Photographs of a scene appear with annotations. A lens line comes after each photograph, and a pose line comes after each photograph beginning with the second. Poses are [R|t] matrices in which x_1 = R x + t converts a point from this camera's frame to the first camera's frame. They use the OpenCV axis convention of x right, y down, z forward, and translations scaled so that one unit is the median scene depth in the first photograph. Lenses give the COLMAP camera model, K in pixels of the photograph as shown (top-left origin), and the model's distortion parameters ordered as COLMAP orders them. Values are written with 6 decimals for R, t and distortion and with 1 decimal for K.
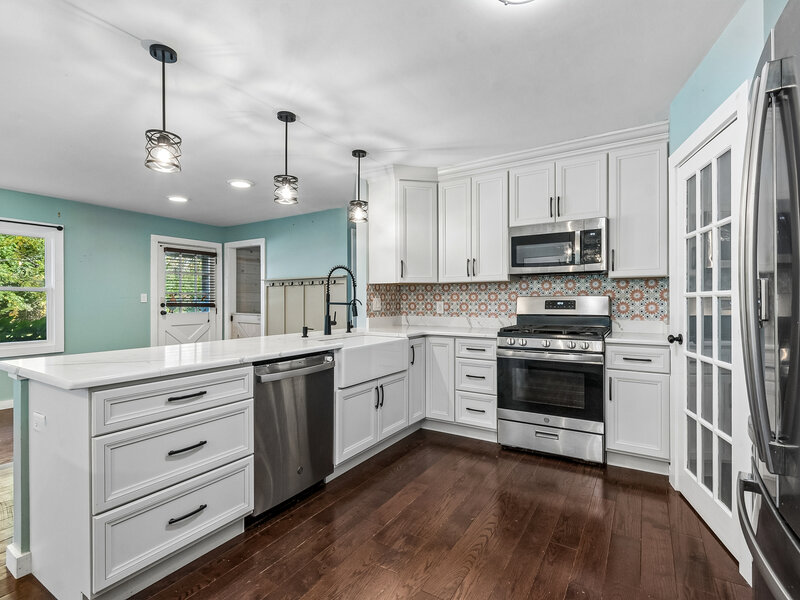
lens RADIAL K [[396.7, 0, 396.7], [0, 396.7, 302.8], [0, 0, 1]] dist [0.003458, -0.002600]
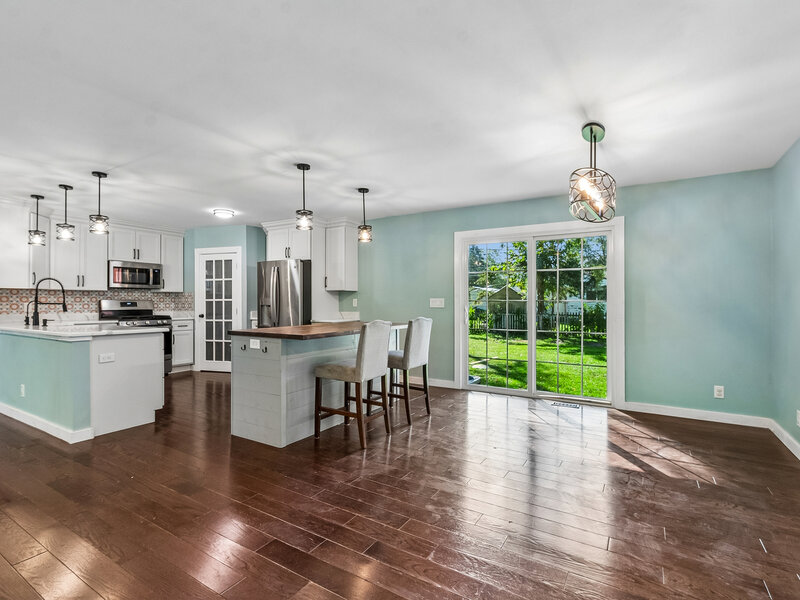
lens RADIAL K [[396.7, 0, 400.8], [0, 396.7, 301.8], [0, 0, 1]] dist [0.003458, -0.002600]
pose [[-0.008027, 0.005446, 0.999953, -1.368883], [0.008098, 0.999953, -0.005381, 0.012163], [-0.999935, 0.008054, -0.008071, -0.246116]]
